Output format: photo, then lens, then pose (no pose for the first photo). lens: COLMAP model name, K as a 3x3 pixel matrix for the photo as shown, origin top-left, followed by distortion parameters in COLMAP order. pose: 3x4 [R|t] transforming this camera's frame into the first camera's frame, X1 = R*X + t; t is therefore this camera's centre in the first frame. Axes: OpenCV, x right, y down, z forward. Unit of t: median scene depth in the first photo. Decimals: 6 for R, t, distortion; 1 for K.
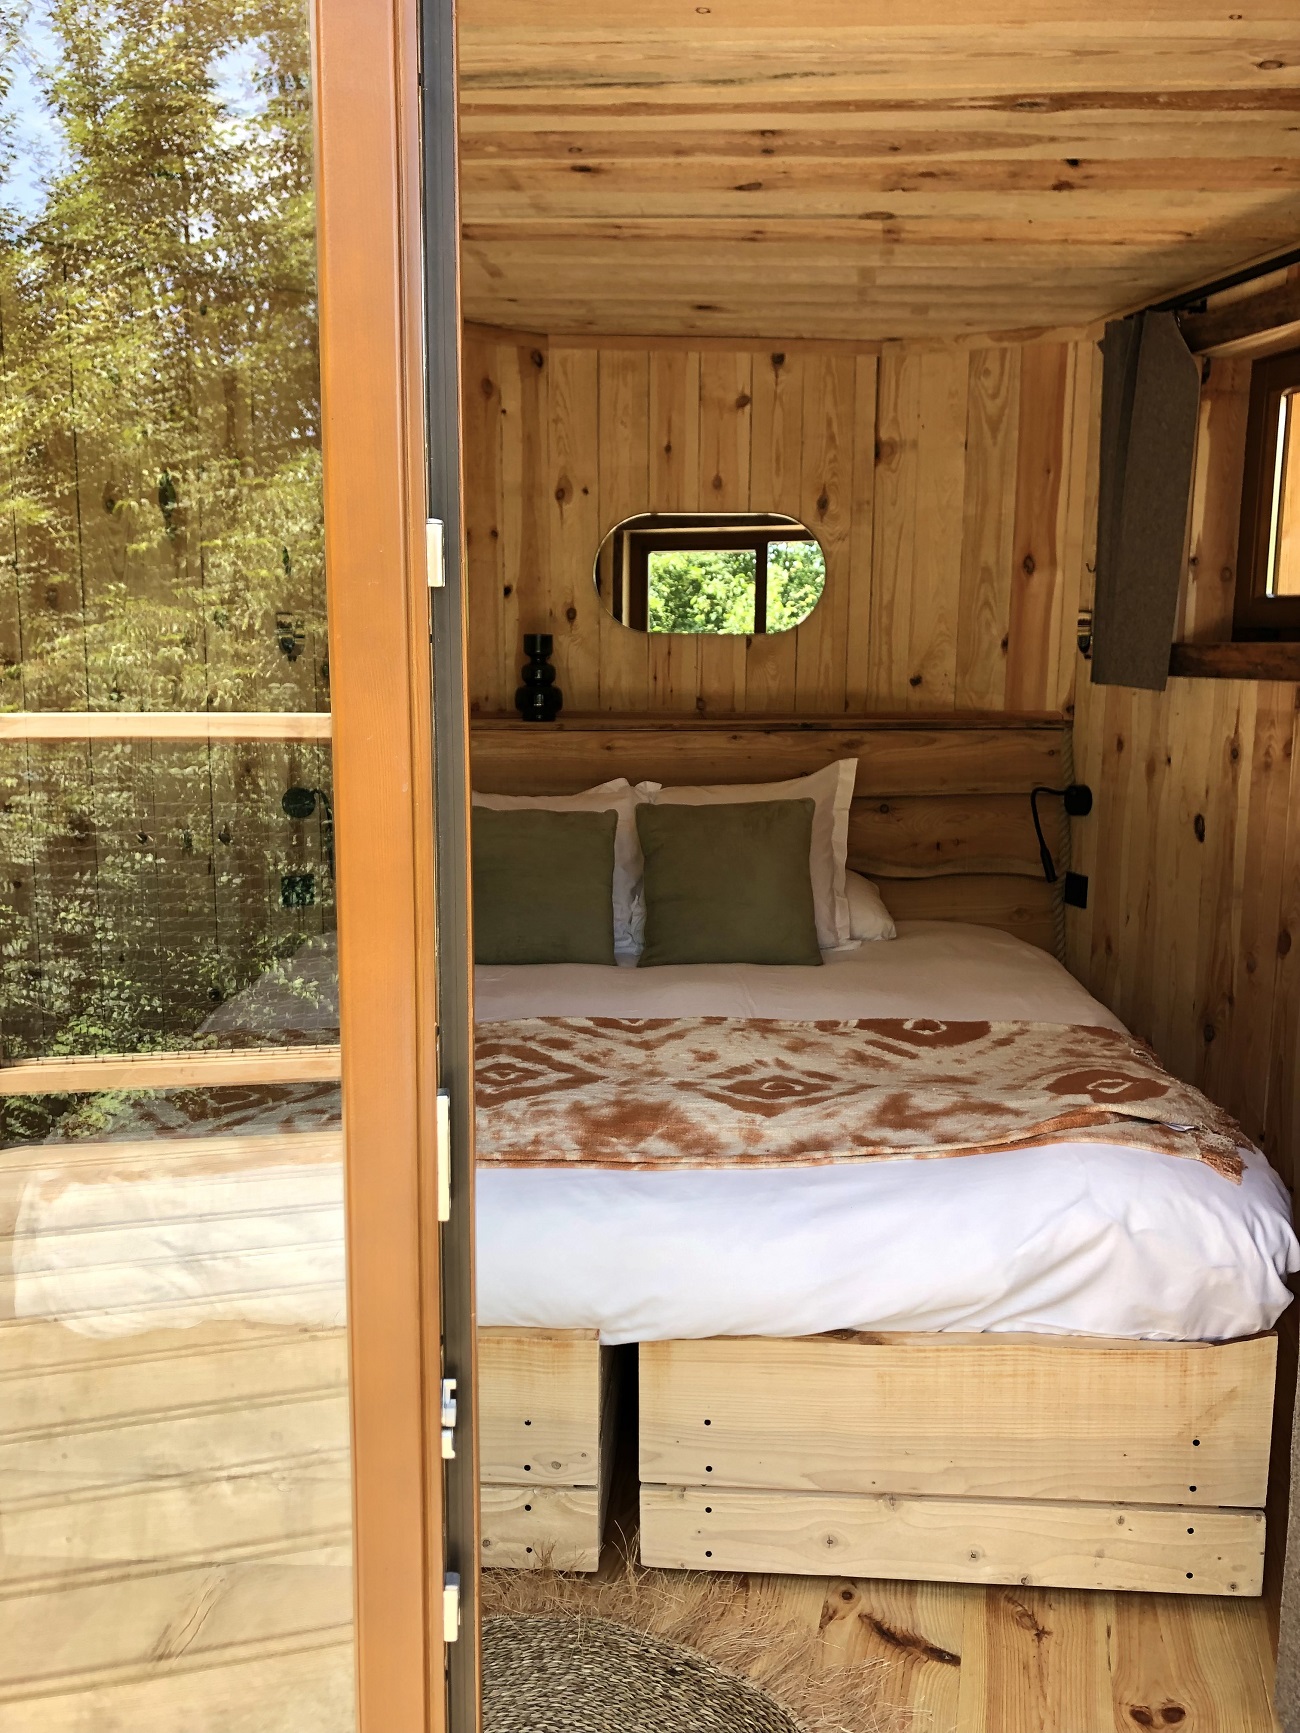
lens RADIAL K [[1415.6, 0, 648.5], [0, 1415.6, 862.5], [0, 0, 1]] dist [0.004714, 0.007197]
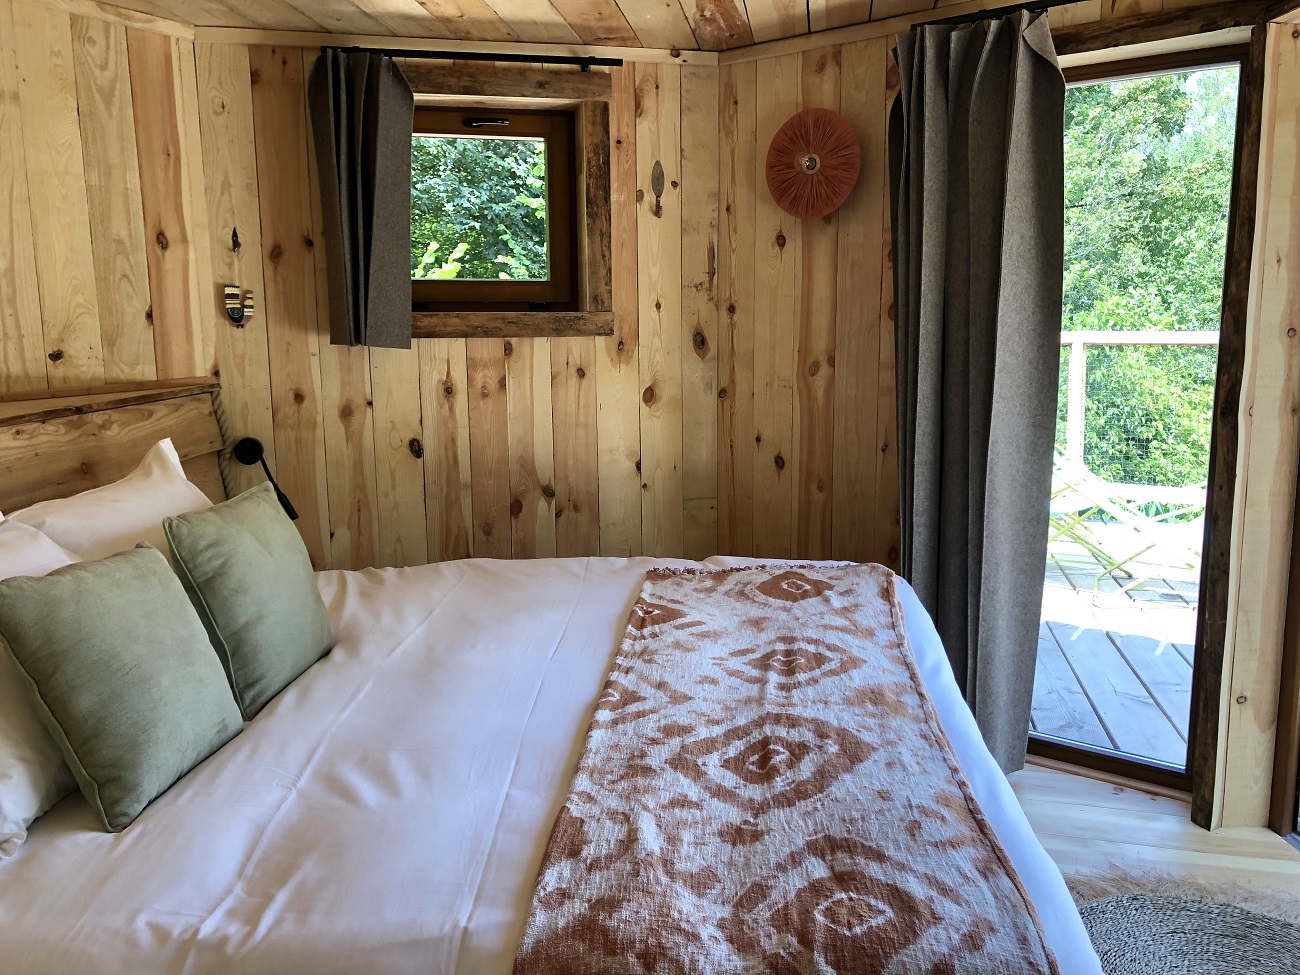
lens RADIAL K [[1061.9, 0, 649.4], [0, 1061.9, 489.9], [0, 0, 1]] dist [0.004714, 0.007197]
pose [[0.028117, -0.164924, 0.985905, -0.538748], [0.160153, 0.974298, 0.158415, -0.096562], [-0.986692, 0.153442, 0.053807, 0.628500]]
